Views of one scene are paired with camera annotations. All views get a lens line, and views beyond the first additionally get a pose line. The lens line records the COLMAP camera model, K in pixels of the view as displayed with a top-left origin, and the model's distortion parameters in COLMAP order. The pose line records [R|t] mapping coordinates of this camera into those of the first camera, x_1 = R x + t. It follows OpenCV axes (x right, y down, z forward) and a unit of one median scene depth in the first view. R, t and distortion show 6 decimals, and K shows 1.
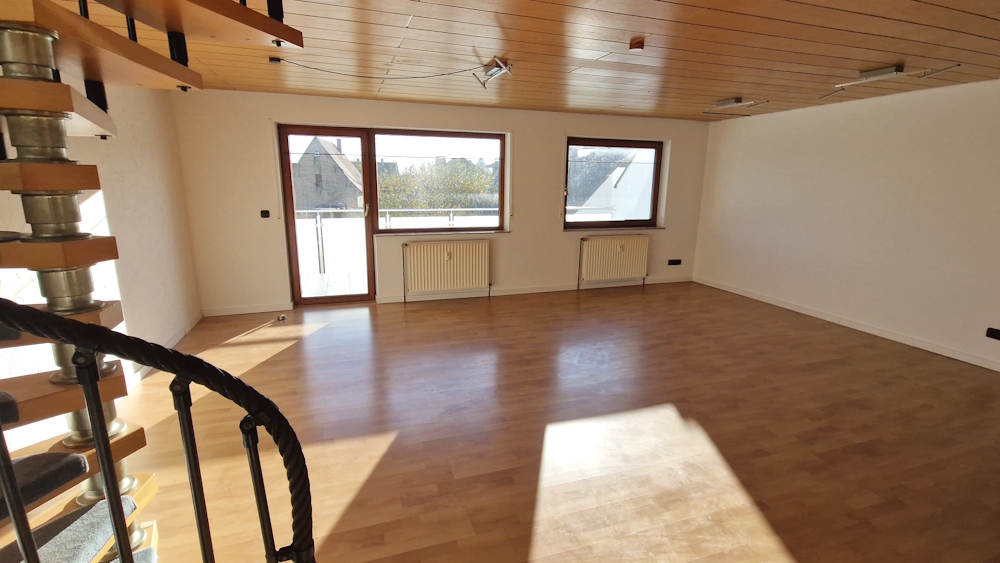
lens RADIAL K [[404.1, 0, 506.0], [0, 404.1, 283.1], [0, 0, 1]] dist [0.023377, -0.015882]
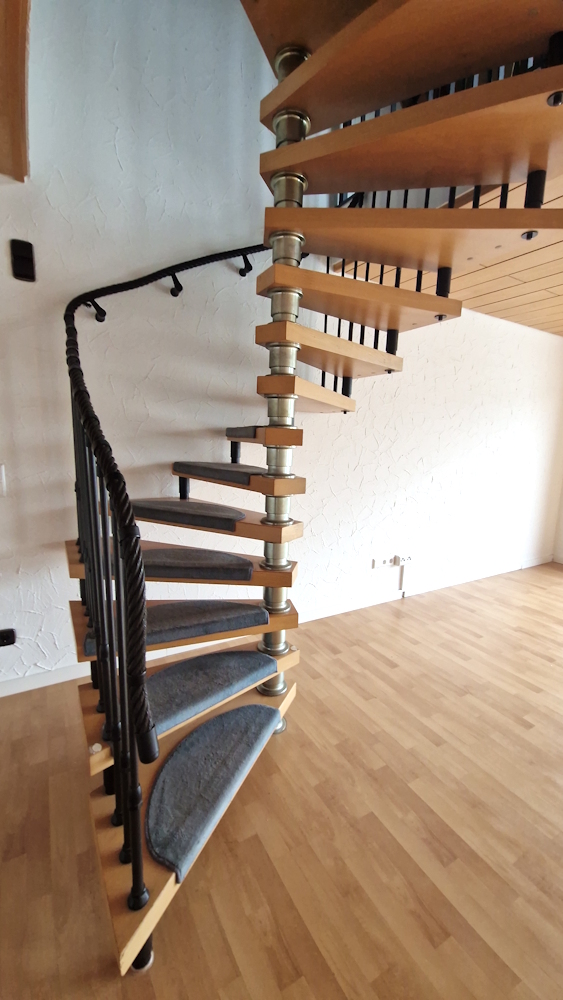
lens RADIAL K [[393.6, 0, 281.5], [0, 393.6, 500.0], [0, 0, 1]] dist [0.003626, -0.010790]
pose [[0.218282, 0.157093, -0.963159, 0.081505], [-0.243270, 0.964561, 0.102189, -0.000543], [0.945078, 0.212002, 0.248762, 0.152287]]
